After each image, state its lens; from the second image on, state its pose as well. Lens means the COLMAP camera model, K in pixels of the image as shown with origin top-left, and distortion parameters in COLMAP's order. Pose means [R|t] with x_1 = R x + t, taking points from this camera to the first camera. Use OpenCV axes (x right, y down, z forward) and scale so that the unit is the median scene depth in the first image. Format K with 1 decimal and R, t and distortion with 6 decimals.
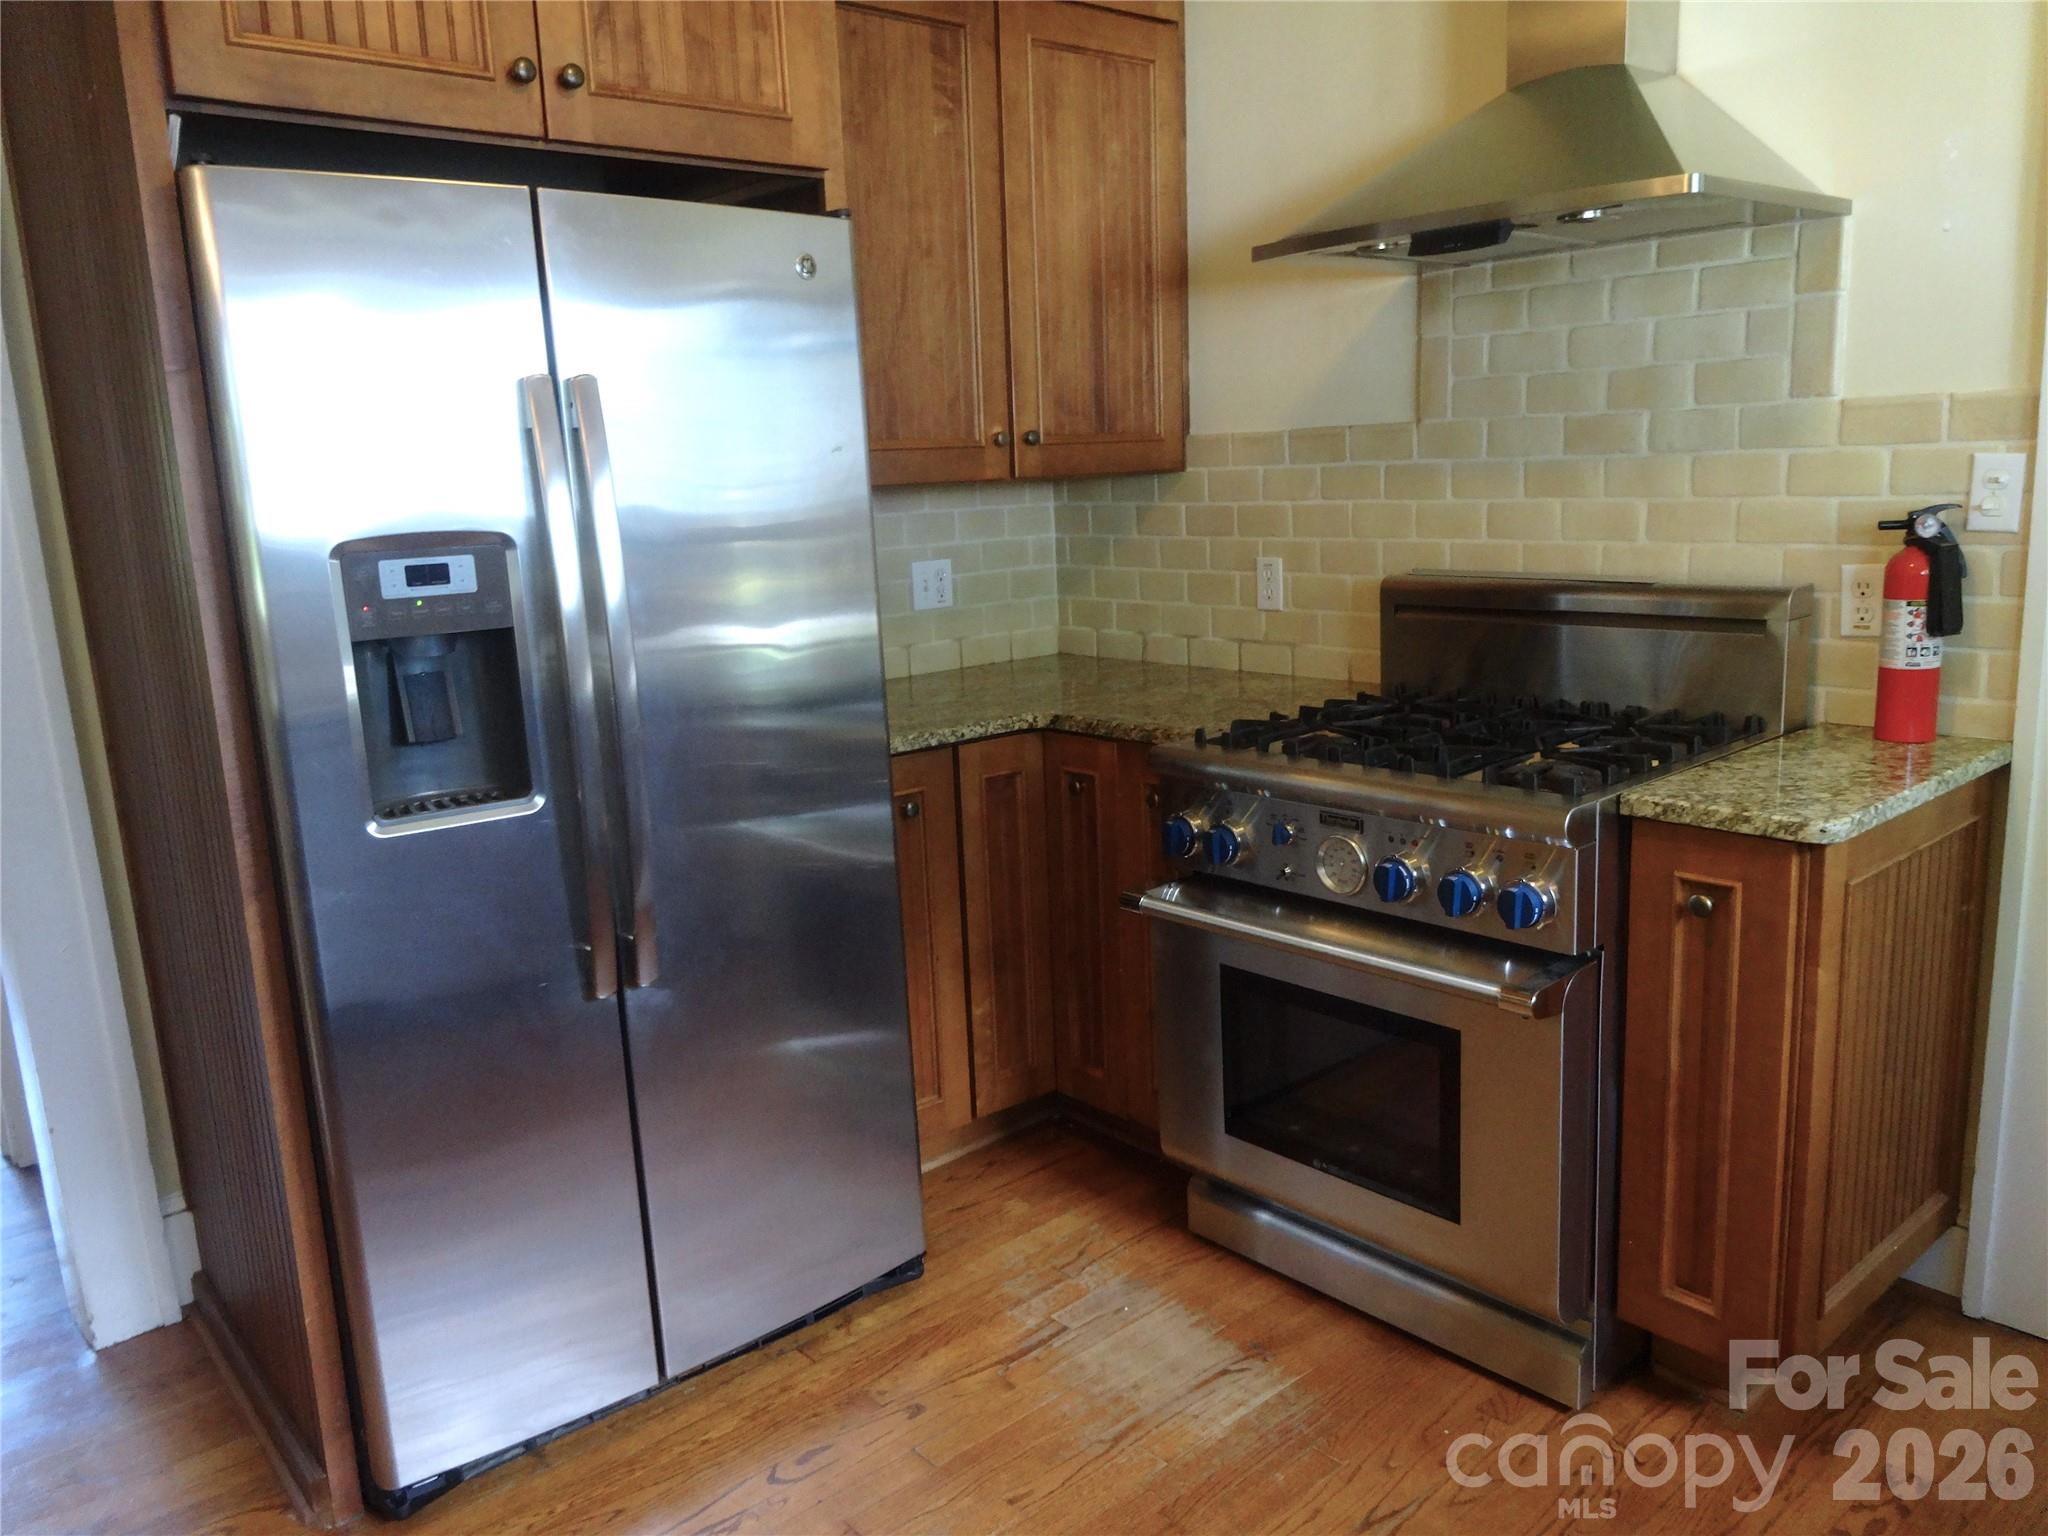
lens RADIAL K [[1502.6, 0, 1024.0], [0, 1502.6, 768.0], [0, 0, 1]] dist [-0.009587, -0.004591]
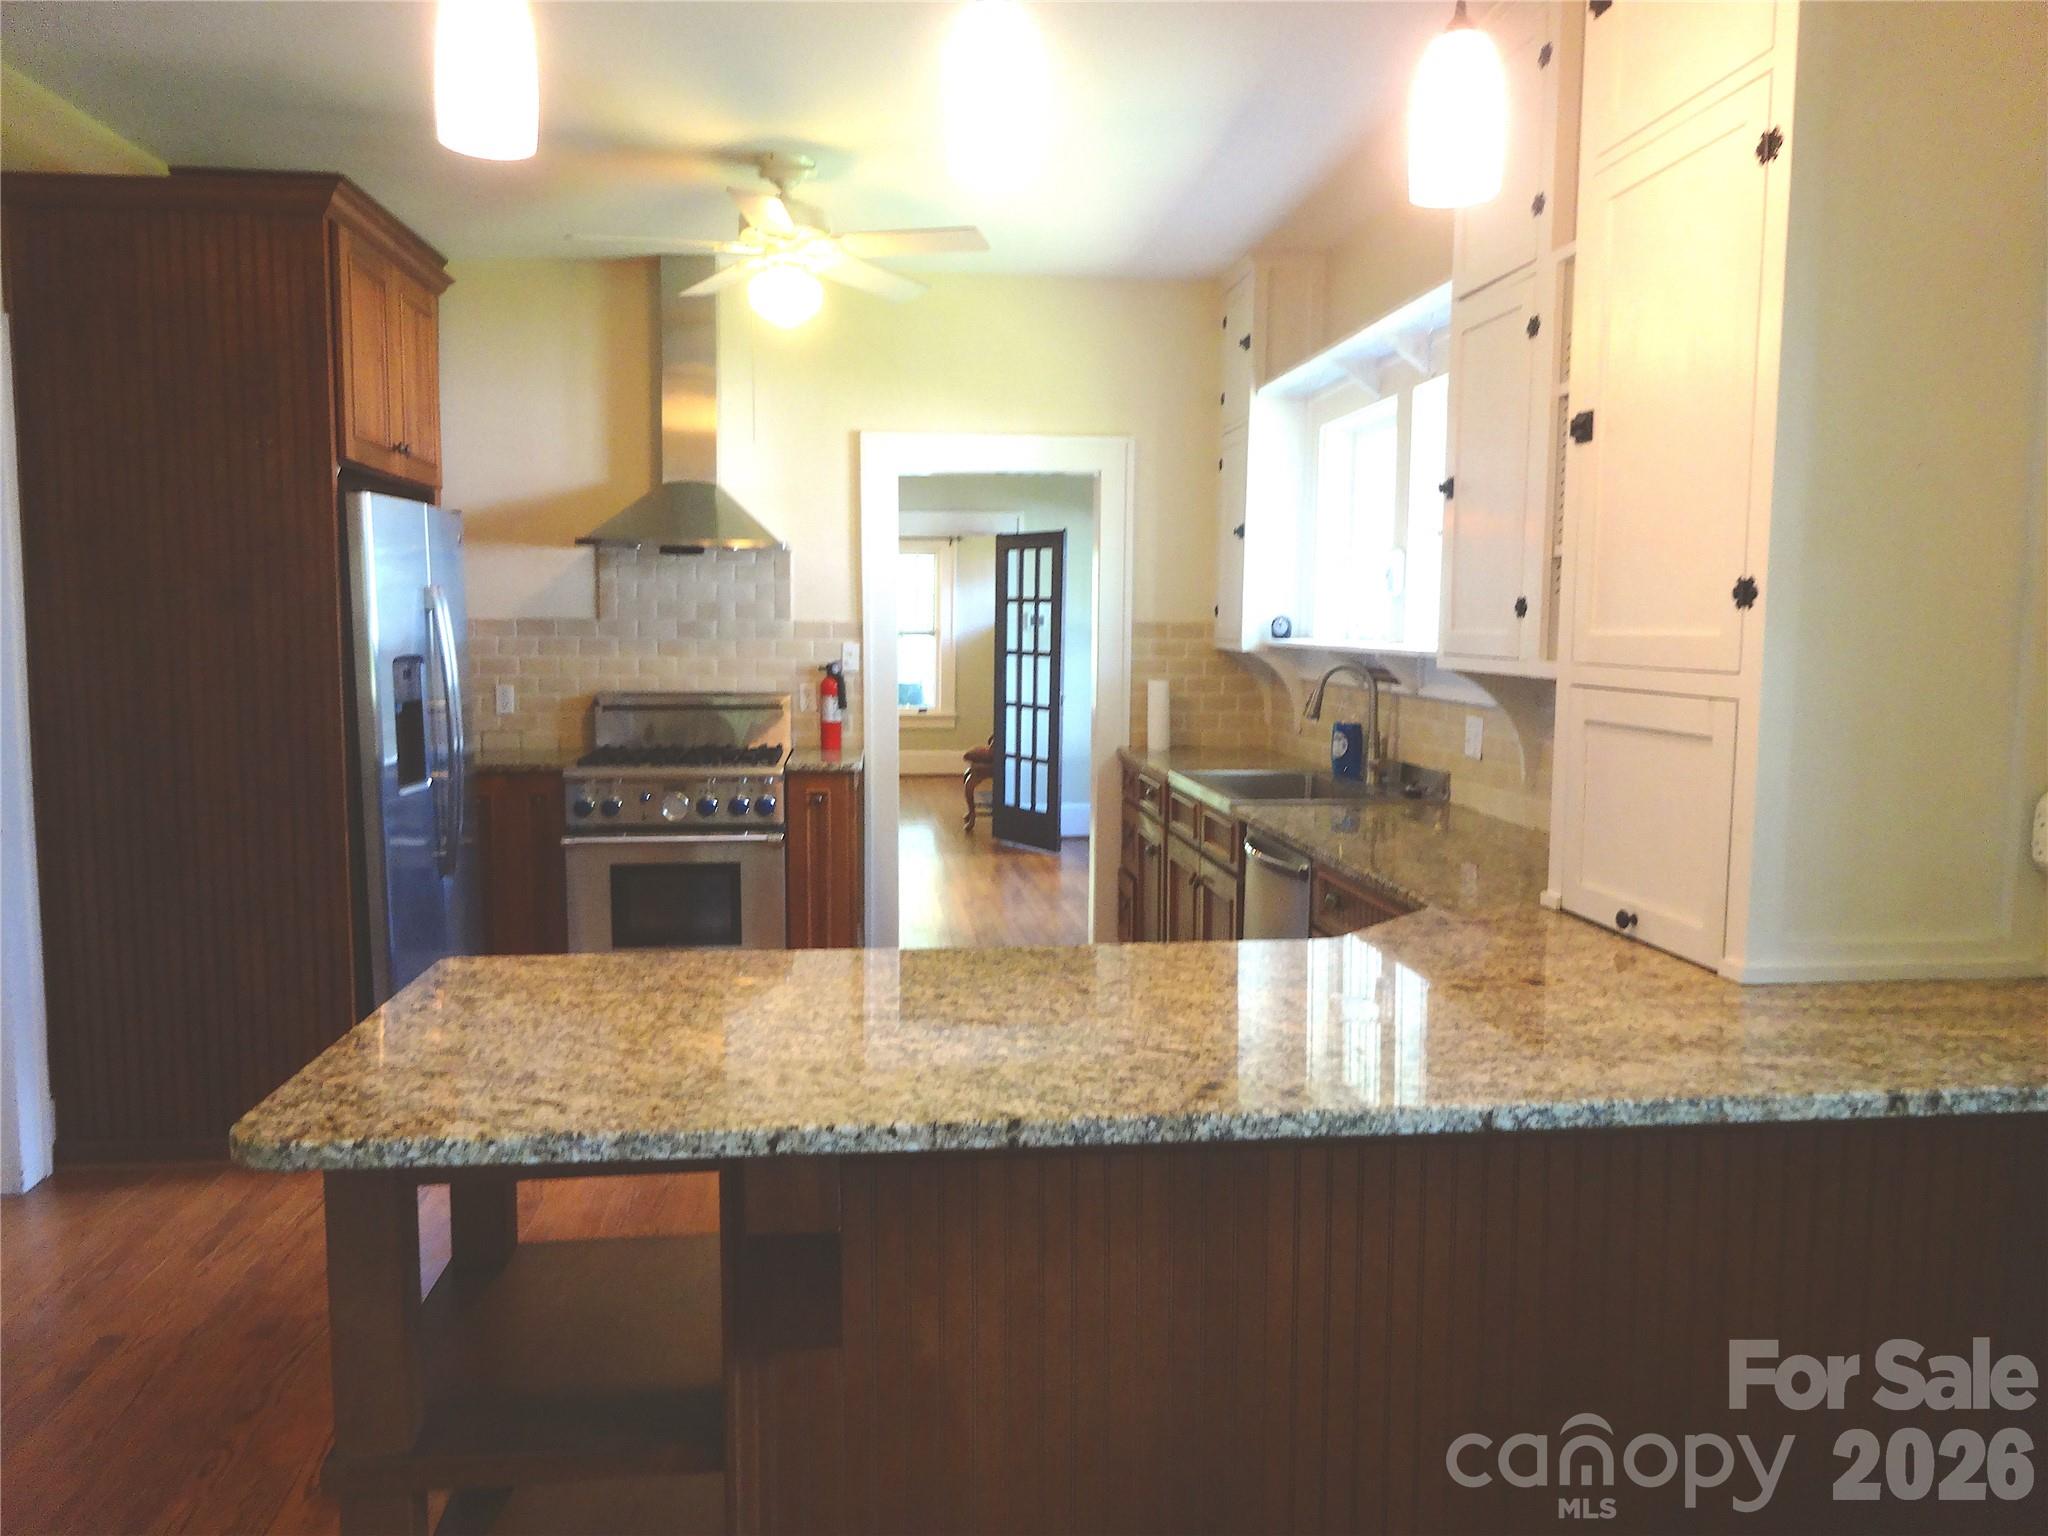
lens RADIAL K [[1502.6, 0, 1024.0], [0, 1502.6, 768.0], [0, 0, 1]] dist [-0.009587, -0.004591]
pose [[0.577758, -0.035548, 0.815433, -1.262465], [0.129157, 0.990445, -0.048335, 0.170423], [-0.805924, 0.133245, 0.576829, -0.733423]]
